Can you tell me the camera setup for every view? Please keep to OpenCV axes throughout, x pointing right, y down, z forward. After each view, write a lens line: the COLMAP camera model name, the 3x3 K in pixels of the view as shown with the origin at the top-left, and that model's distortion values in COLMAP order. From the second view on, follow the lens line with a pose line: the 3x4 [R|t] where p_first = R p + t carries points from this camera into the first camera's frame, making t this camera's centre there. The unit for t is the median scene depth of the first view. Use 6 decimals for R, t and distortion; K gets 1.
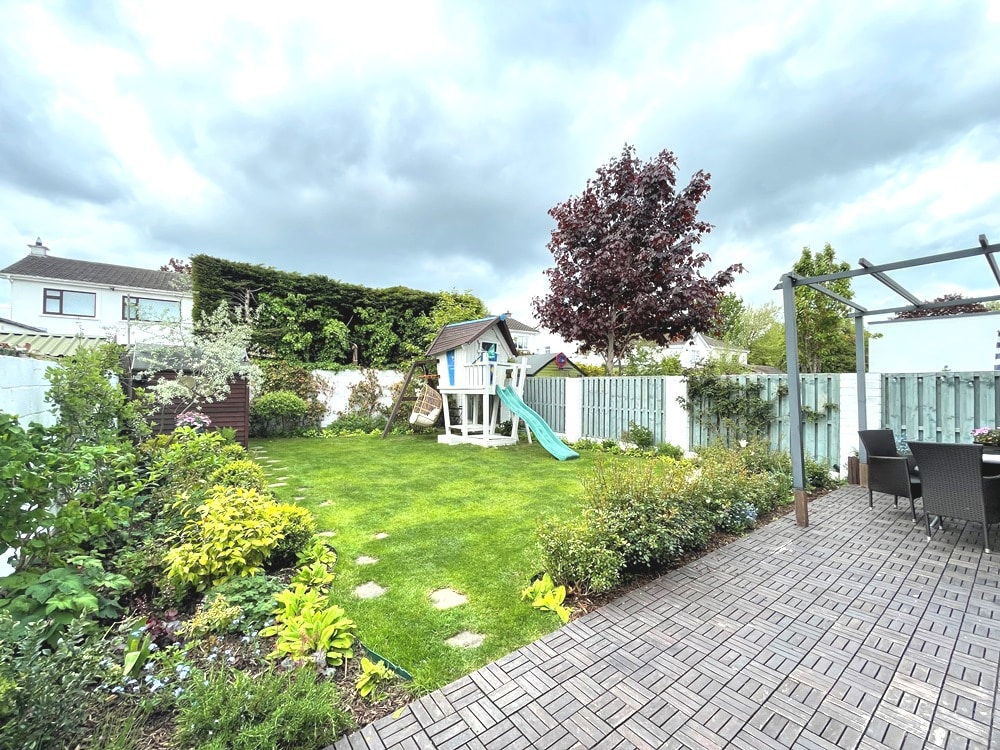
lens RADIAL K [[405.2, 0, 500.7], [0, 405.2, 376.7], [0, 0, 1]] dist [-0.001935, 0.000714]
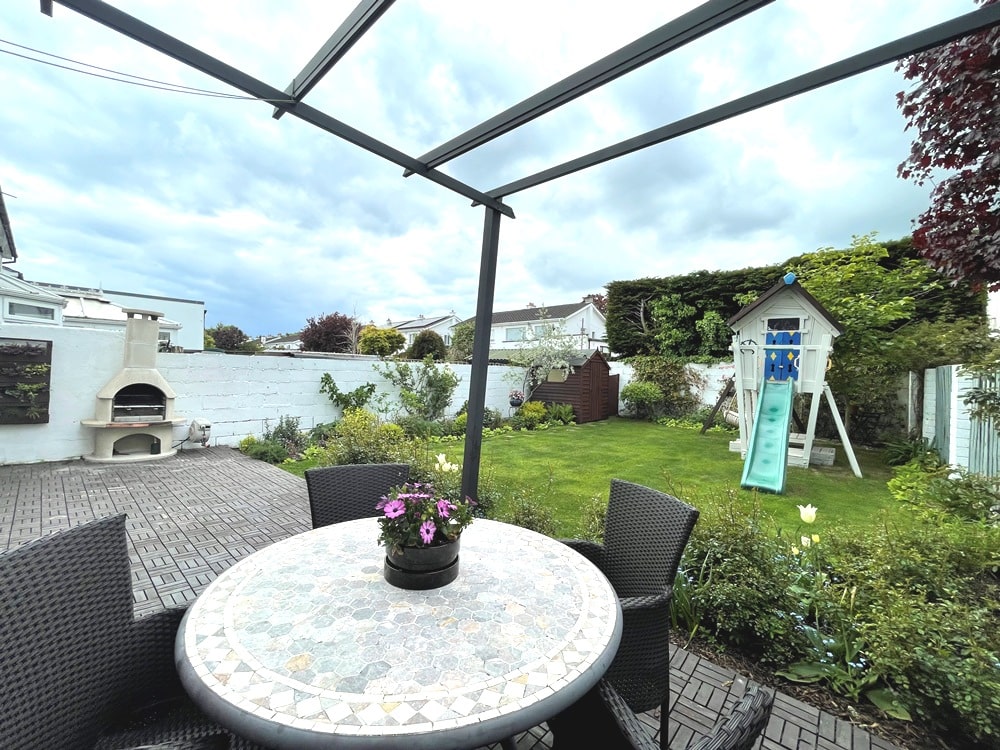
lens RADIAL K [[405.2, 0, 499.6], [0, 405.2, 378.1], [0, 0, 1]] dist [-0.001935, 0.000714]
pose [[0.196276, 0.008587, -0.980511, 0.472857], [-0.002851, 0.999962, 0.008187, 0.013962], [0.980545, 0.001189, 0.196293, 0.314571]]
